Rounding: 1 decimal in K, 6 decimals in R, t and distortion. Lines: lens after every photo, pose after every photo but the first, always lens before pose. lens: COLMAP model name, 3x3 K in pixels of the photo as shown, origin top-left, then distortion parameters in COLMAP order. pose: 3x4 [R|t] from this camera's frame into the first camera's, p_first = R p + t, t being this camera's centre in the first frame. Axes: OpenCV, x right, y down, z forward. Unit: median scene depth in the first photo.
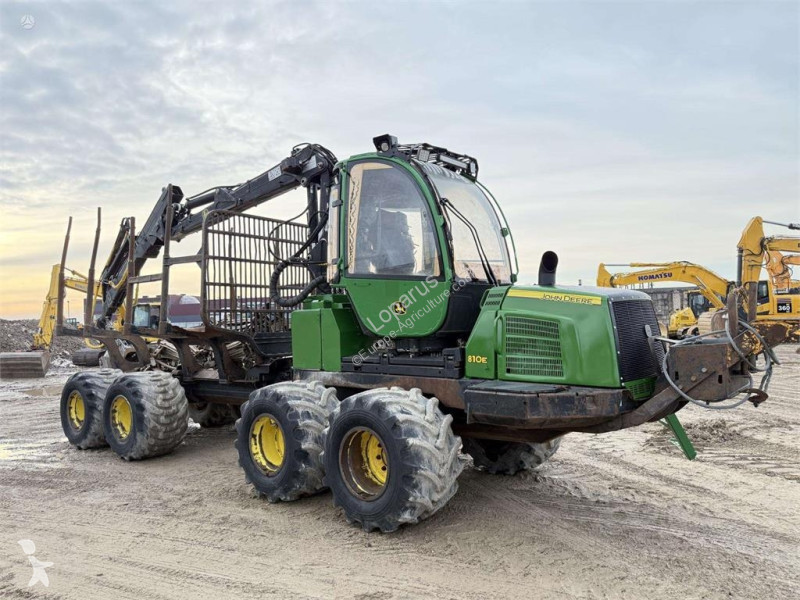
lens RADIAL K [[554.1, 0, 400.0], [0, 554.1, 300.0], [0, 0, 1]] dist [0.117336, -0.192891]
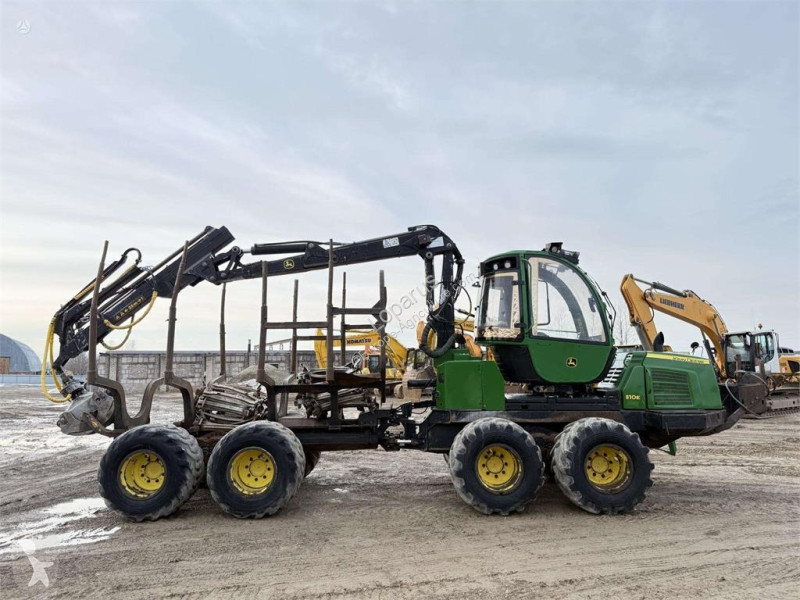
lens RADIAL K [[554.1, 0, 400.0], [0, 554.1, 300.0], [0, 0, 1]] dist [0.117336, -0.192891]
pose [[0.787465, 0.097988, 0.608520, -0.869235], [-0.031689, 0.992413, -0.118798, 0.028382], [-0.615544, 0.074266, 0.784595, 0.089029]]
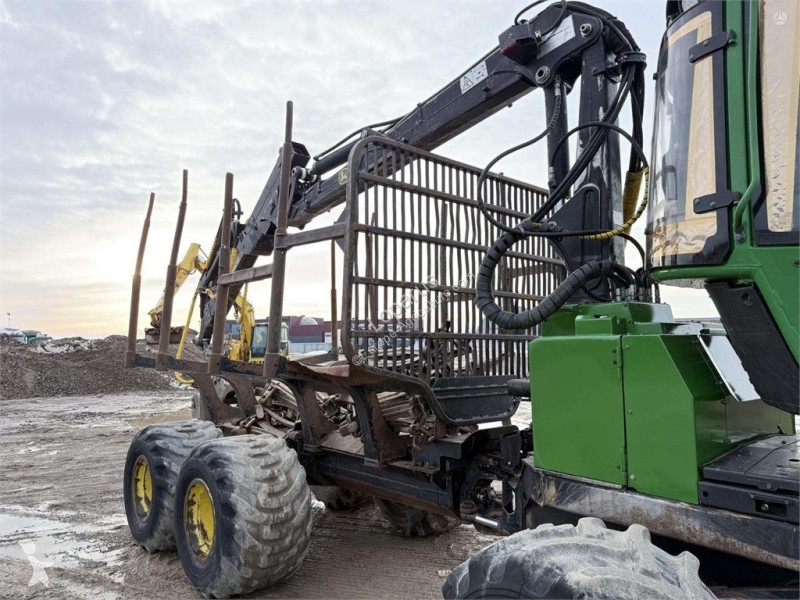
lens RADIAL K [[554.1, 0, 400.0], [0, 554.1, 300.0], [0, 0, 1]] dist [0.117336, -0.192891]
pose [[0.980899, 0.006731, -0.194399, -0.181034], [-0.015052, 0.999031, -0.041361, 0.007999], [0.193932, 0.043497, 0.980050, 0.456606]]
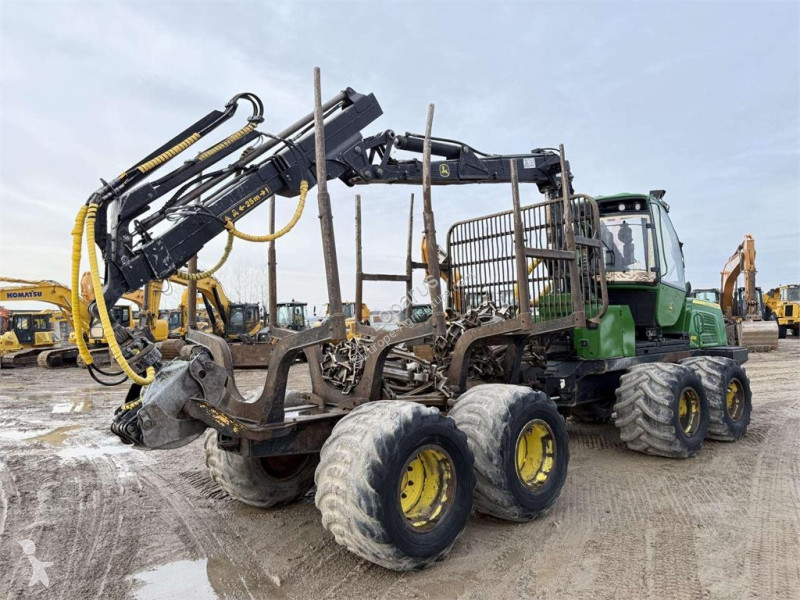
lens RADIAL K [[554.1, 0, 400.0], [0, 554.1, 300.0], [0, 0, 1]] dist [0.117336, -0.192891]
pose [[0.211851, 0.060589, 0.975422, -1.153644], [-0.006960, 0.998145, -0.060489, 0.065434], [-0.977277, 0.006026, 0.211880, 0.986629]]
